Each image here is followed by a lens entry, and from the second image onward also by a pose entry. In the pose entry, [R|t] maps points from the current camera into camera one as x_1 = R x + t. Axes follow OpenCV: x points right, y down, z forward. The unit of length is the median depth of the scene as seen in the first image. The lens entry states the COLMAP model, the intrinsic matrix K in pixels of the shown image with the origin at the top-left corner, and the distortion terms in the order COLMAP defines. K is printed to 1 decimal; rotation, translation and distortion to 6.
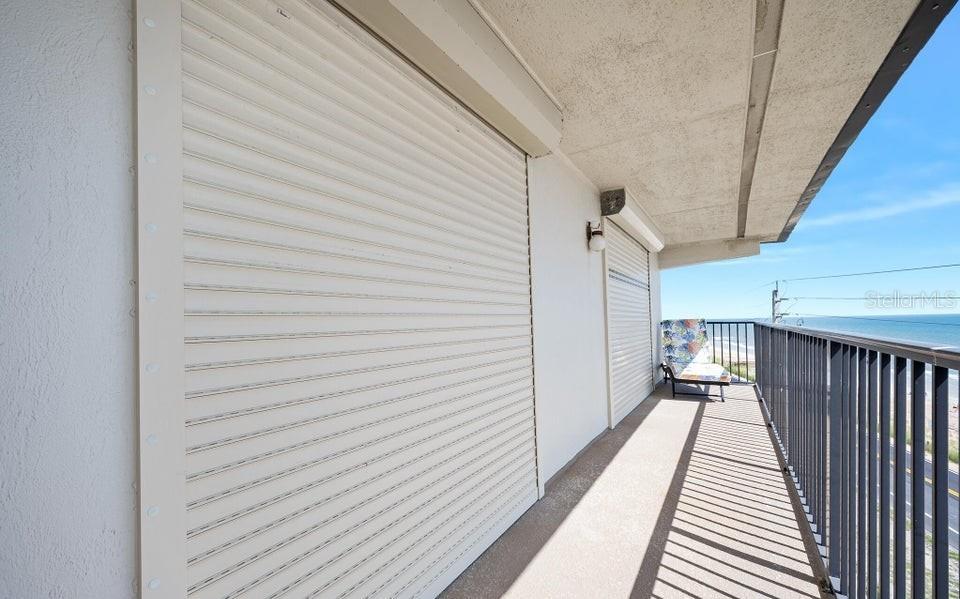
lens RADIAL K [[369.8, 0, 478.0], [0, 369.8, 316.9], [0, 0, 1]] dist [-0.012840, -0.000251]
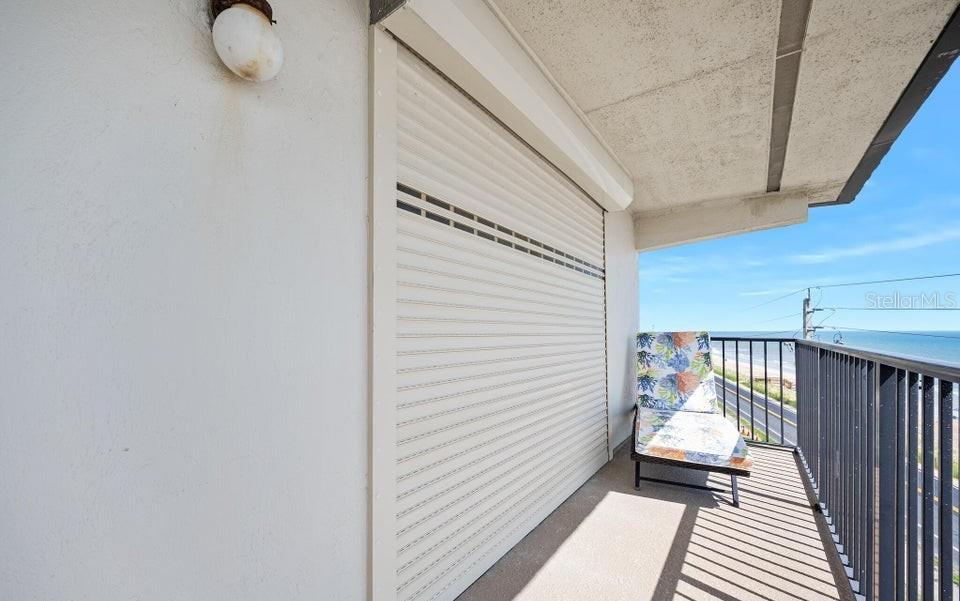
lens RADIAL K [[380.9, 0, 479.4], [0, 380.9, 313.0], [0, 0, 1]] dist [-0.000074, 0.000905]
pose [[0.999451, 0.026504, -0.019900, 0.263143], [-0.027018, 0.999296, -0.026042, 0.000597], [0.019196, 0.026565, 0.999463, 0.385073]]
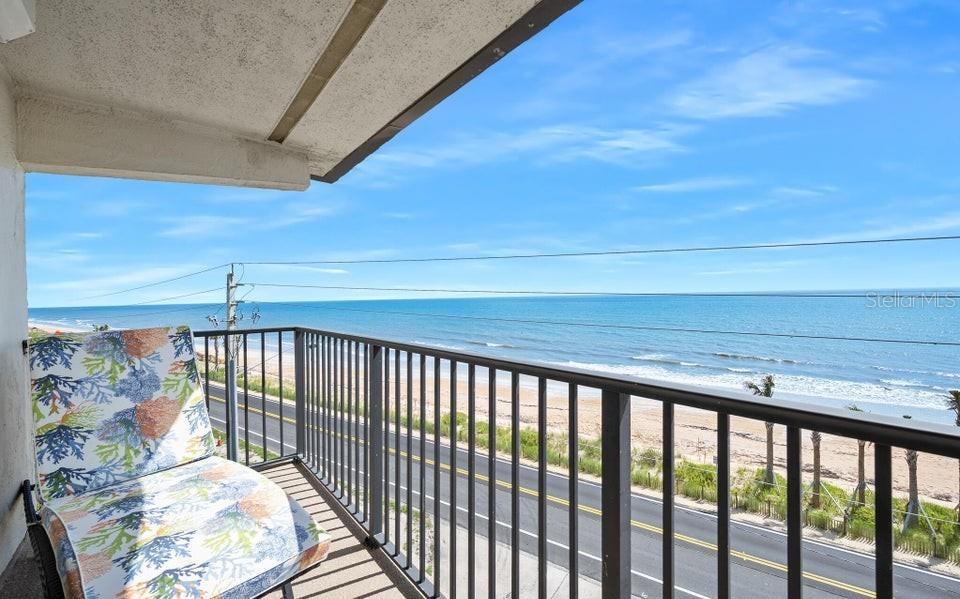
lens RADIAL K [[383.9, 0, 480.0], [0, 383.9, 299.5], [0, 0, 1]] dist [-0.001224, -0.000104]
pose [[0.266635, 0.012824, 0.963712, 0.318944], [-0.004051, 0.999918, -0.012185, -0.017540], [-0.963789, -0.000656, 0.266665, 0.605799]]
